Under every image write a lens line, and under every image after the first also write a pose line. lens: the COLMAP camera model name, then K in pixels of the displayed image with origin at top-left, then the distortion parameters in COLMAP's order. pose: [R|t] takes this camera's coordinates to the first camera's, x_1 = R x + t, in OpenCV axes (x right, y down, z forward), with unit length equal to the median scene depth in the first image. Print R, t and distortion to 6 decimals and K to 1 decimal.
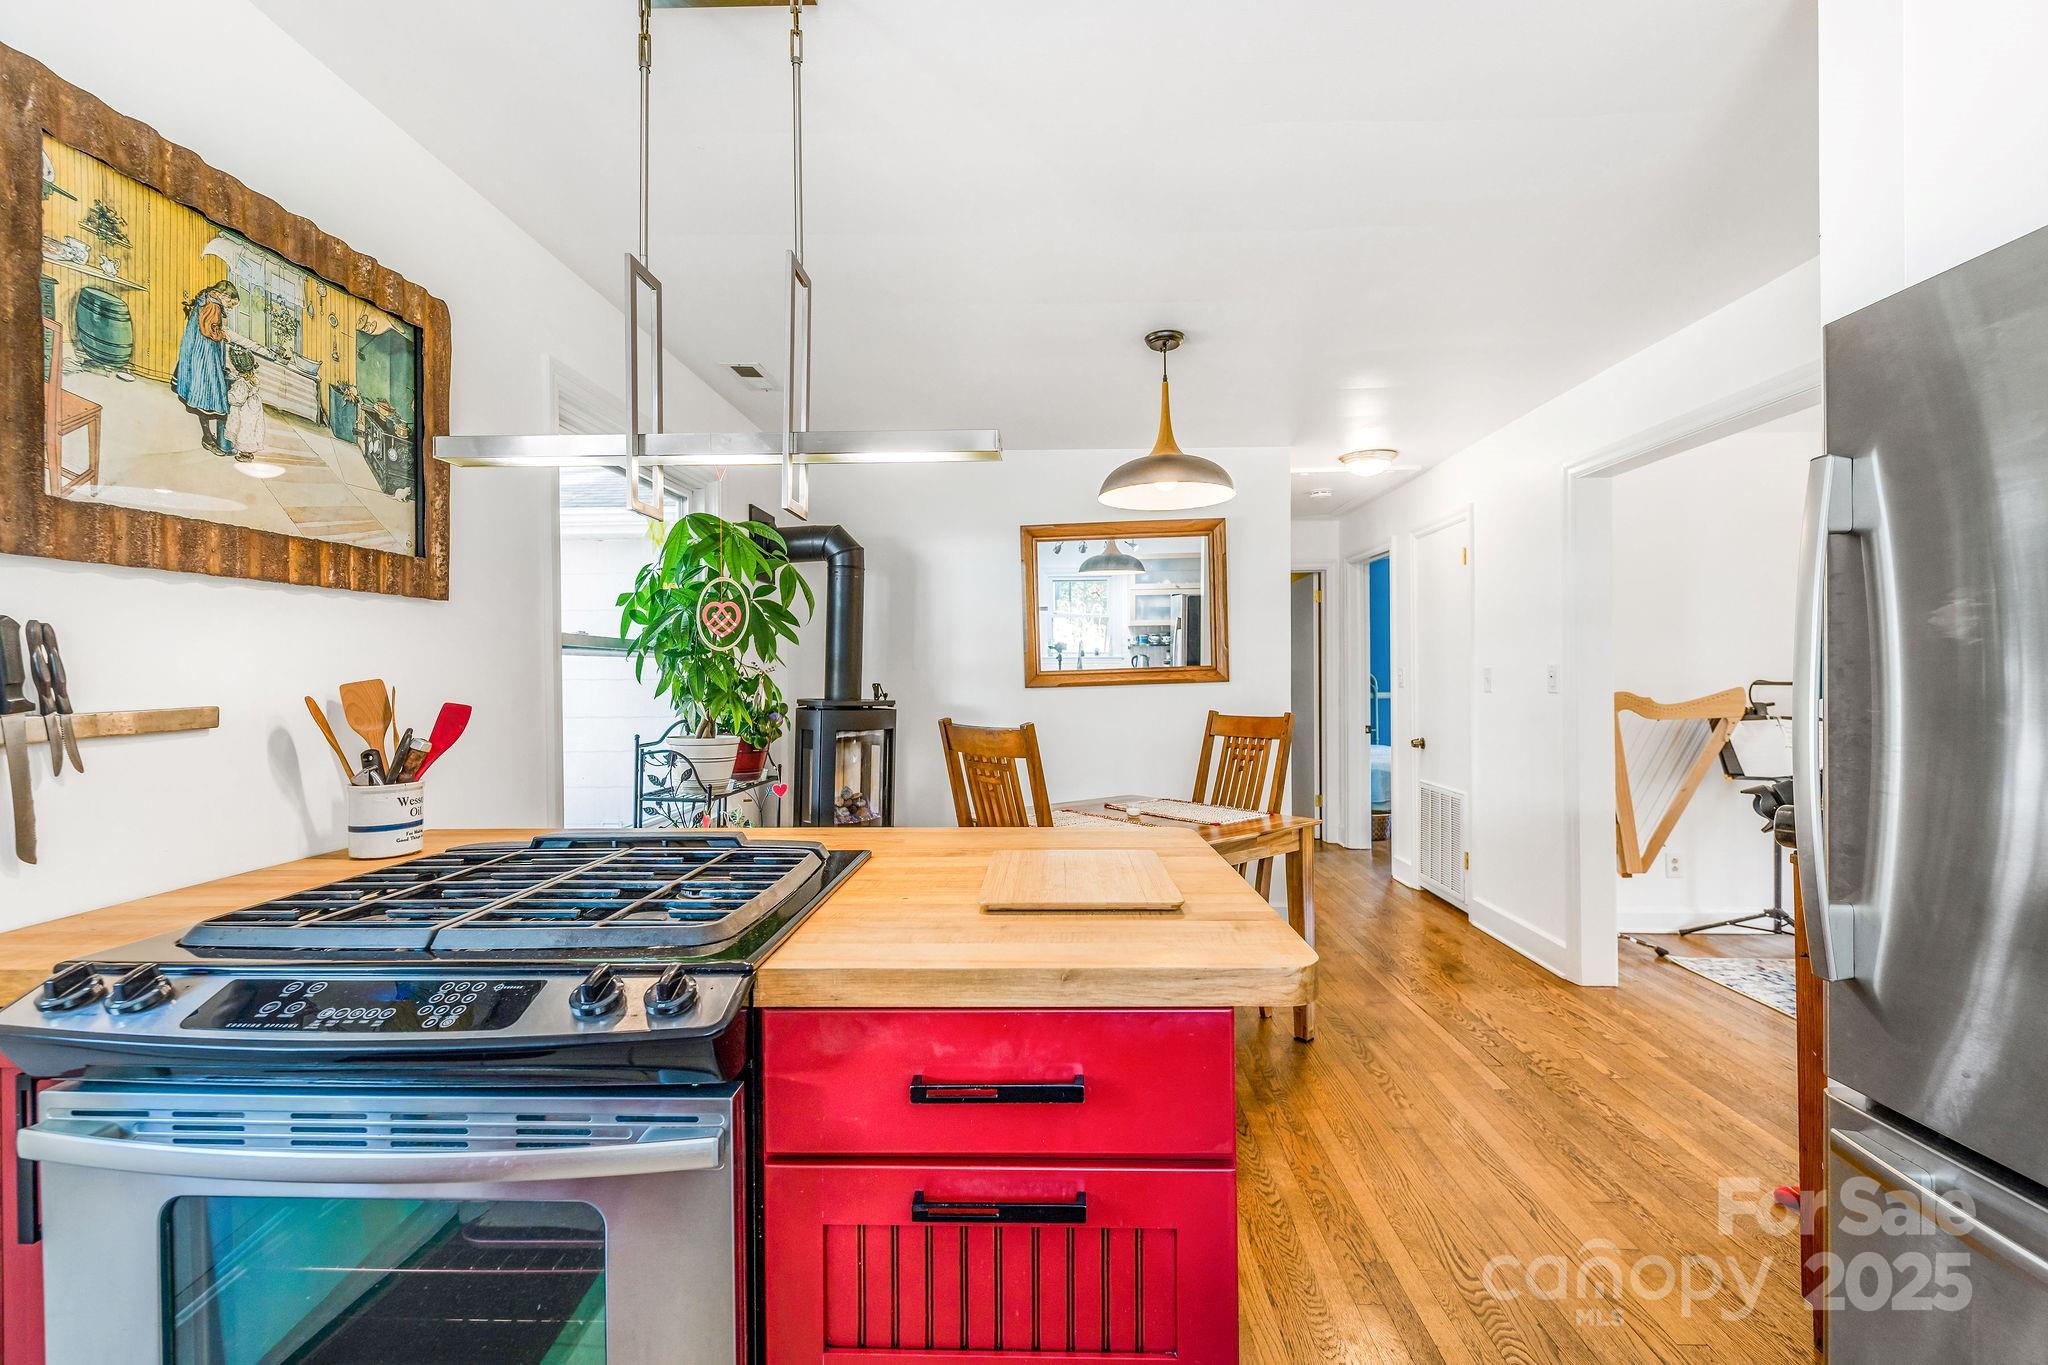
lens RADIAL K [[856.2, 0, 1024.0], [0, 856.2, 682.5], [0, 0, 1]] dist [0.013743, -0.009076]
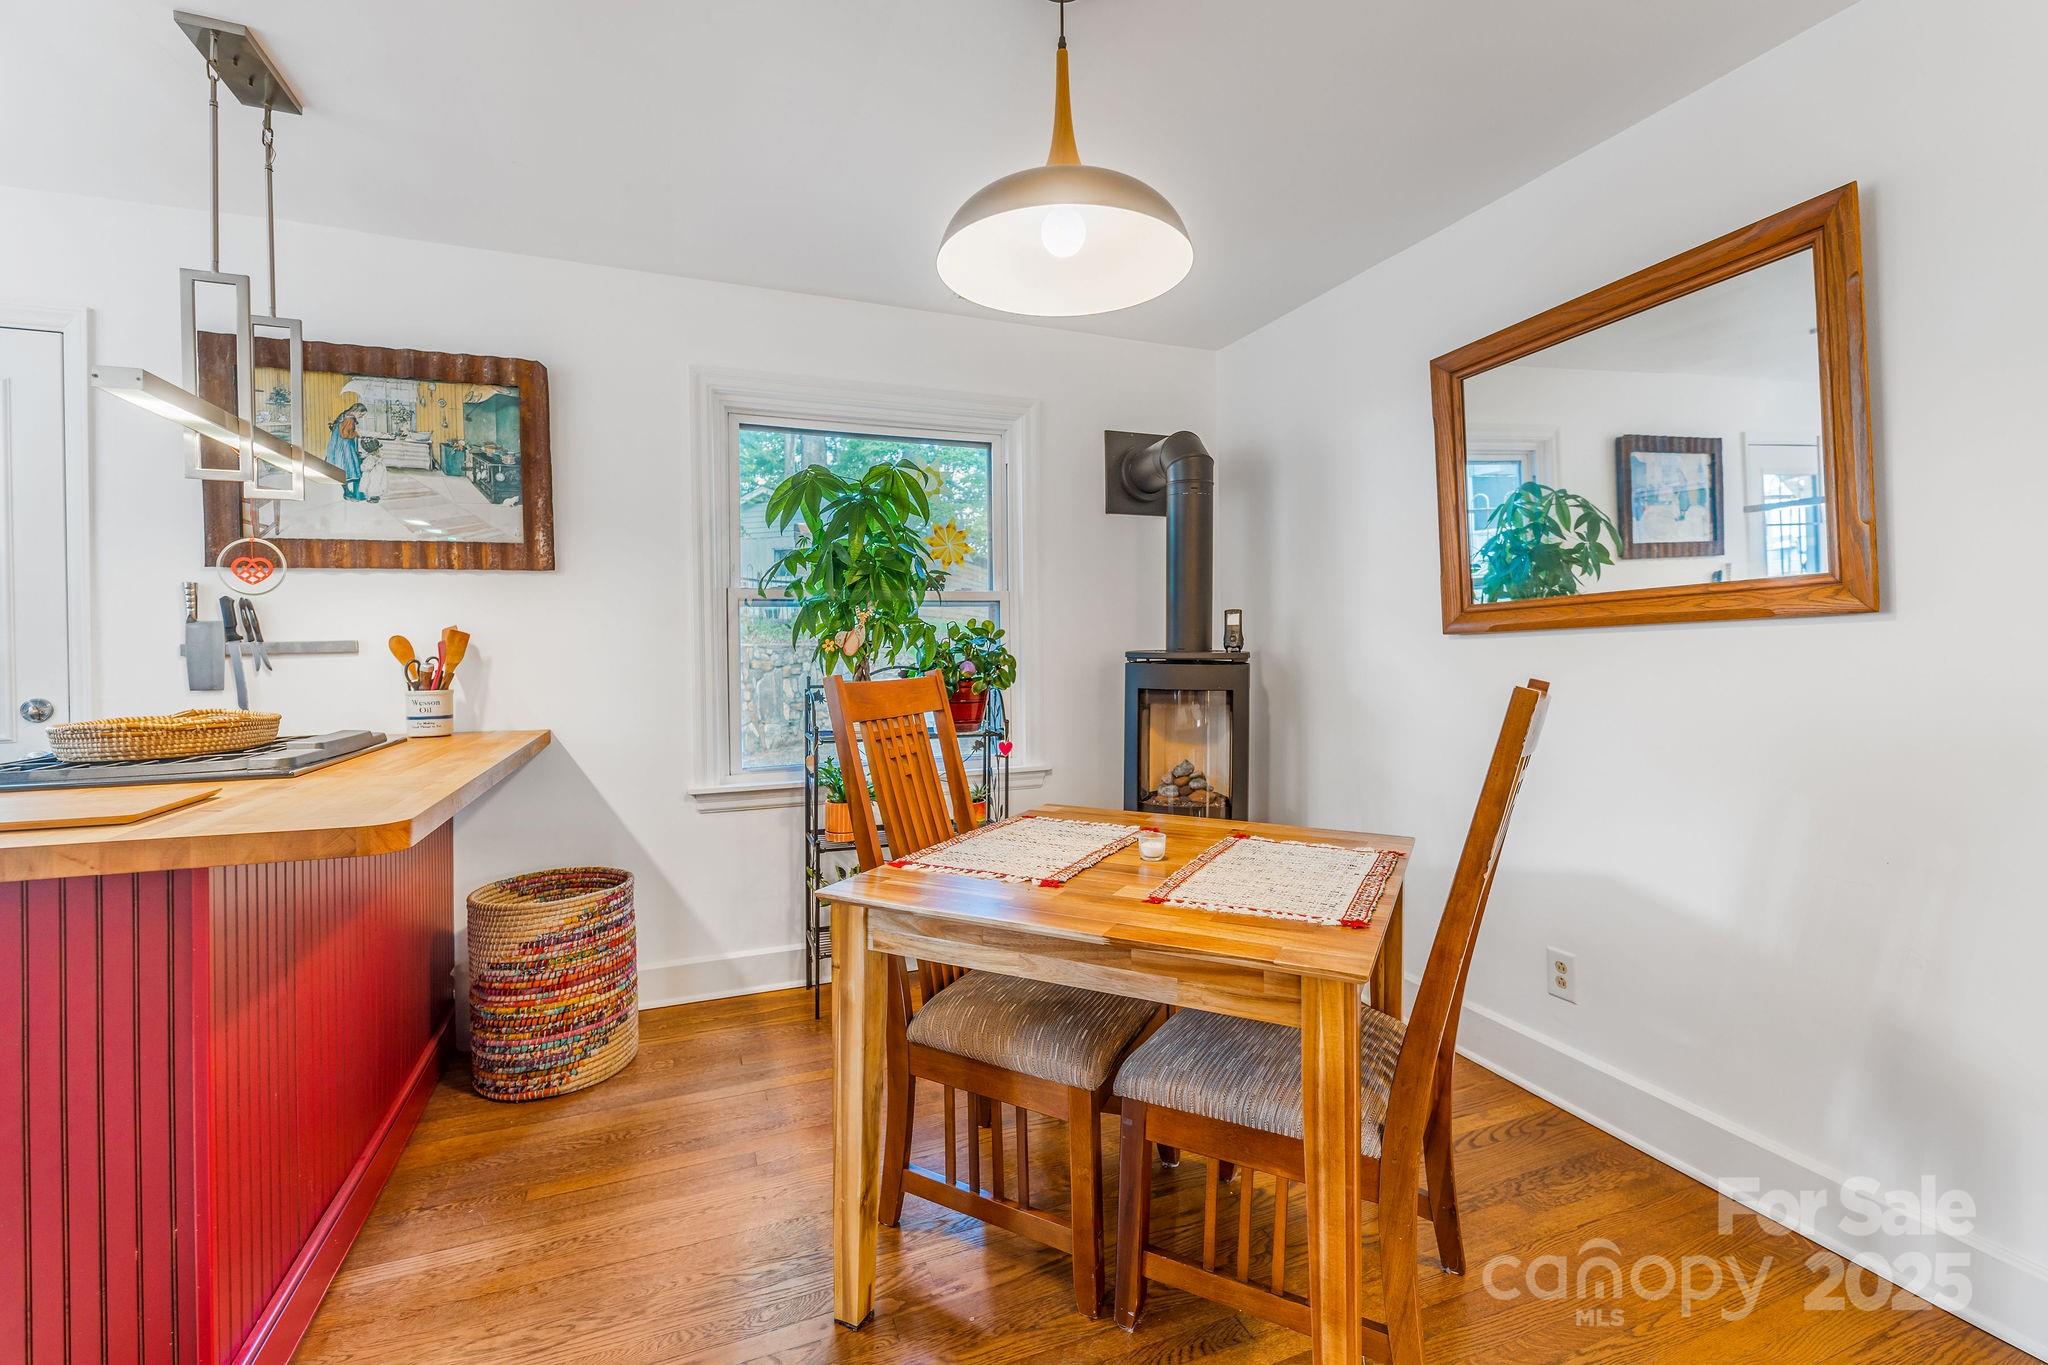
lens RADIAL K [[876.8, 0, 1040.5], [0, 876.8, 657.0], [0, 0, 1]] dist [0.002109, 0.000066]
pose [[0.413885, 0.012768, -0.910239, 1.210527], [0.001332, 0.999892, 0.014631, 0.033259], [0.910328, -0.007268, 0.413824, 1.392812]]
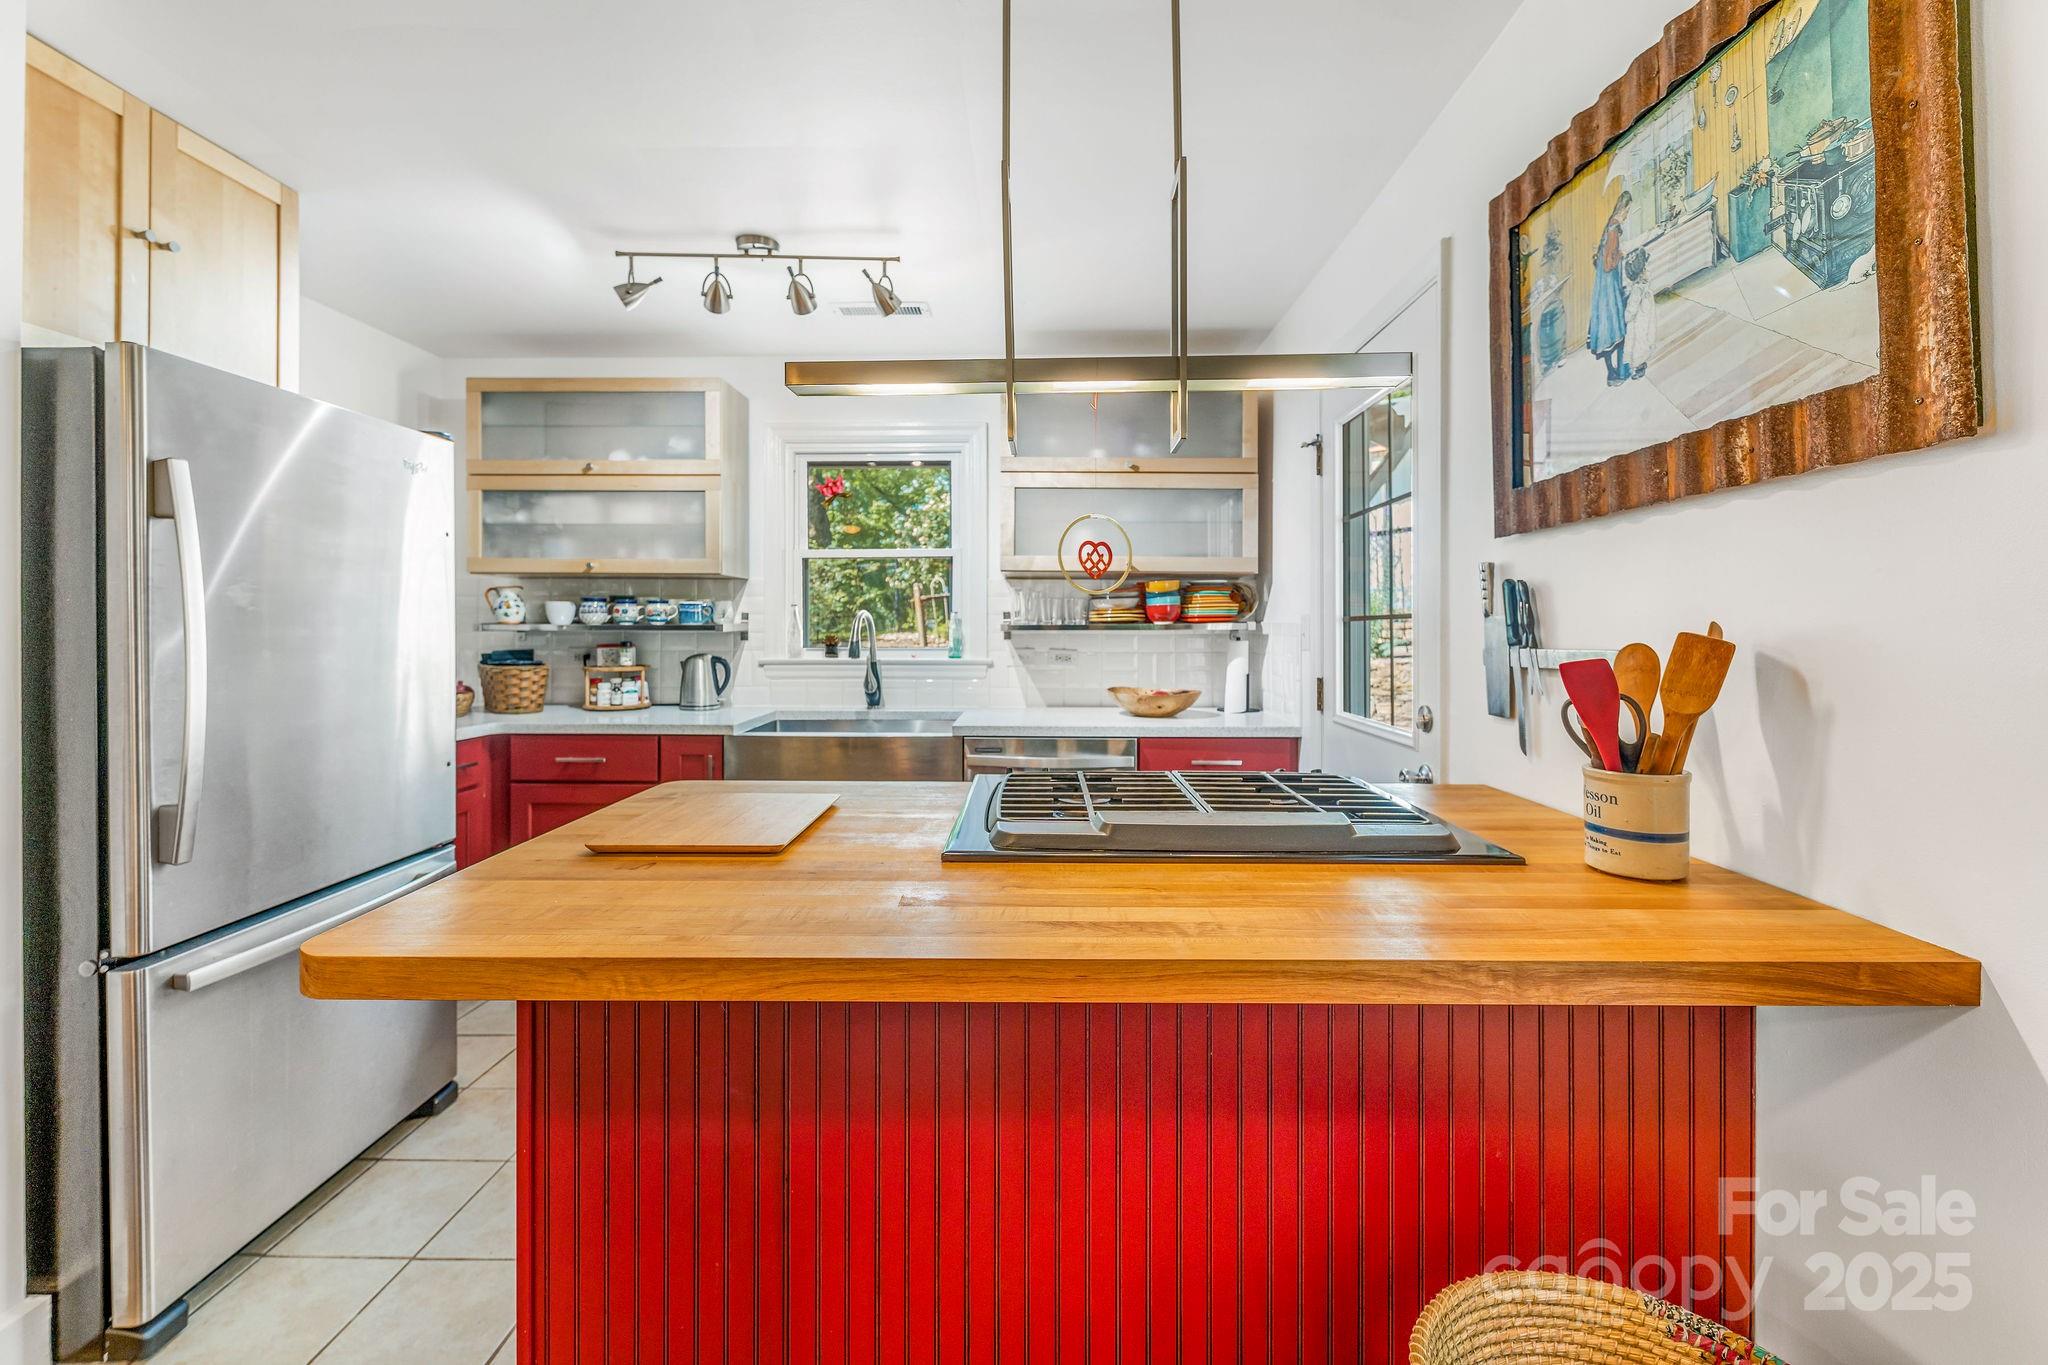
lens RADIAL K [[858.4, 0, 1031.1], [0, 858.4, 628.5], [0, 0, 1]] dist [0.007062, -0.004864]
pose [[-0.999664, 0.008351, -0.024526, -0.238698], [0.008111, 0.999919, 0.009855, -0.010604], [0.024606, 0.009652, -0.999651, 1.741371]]
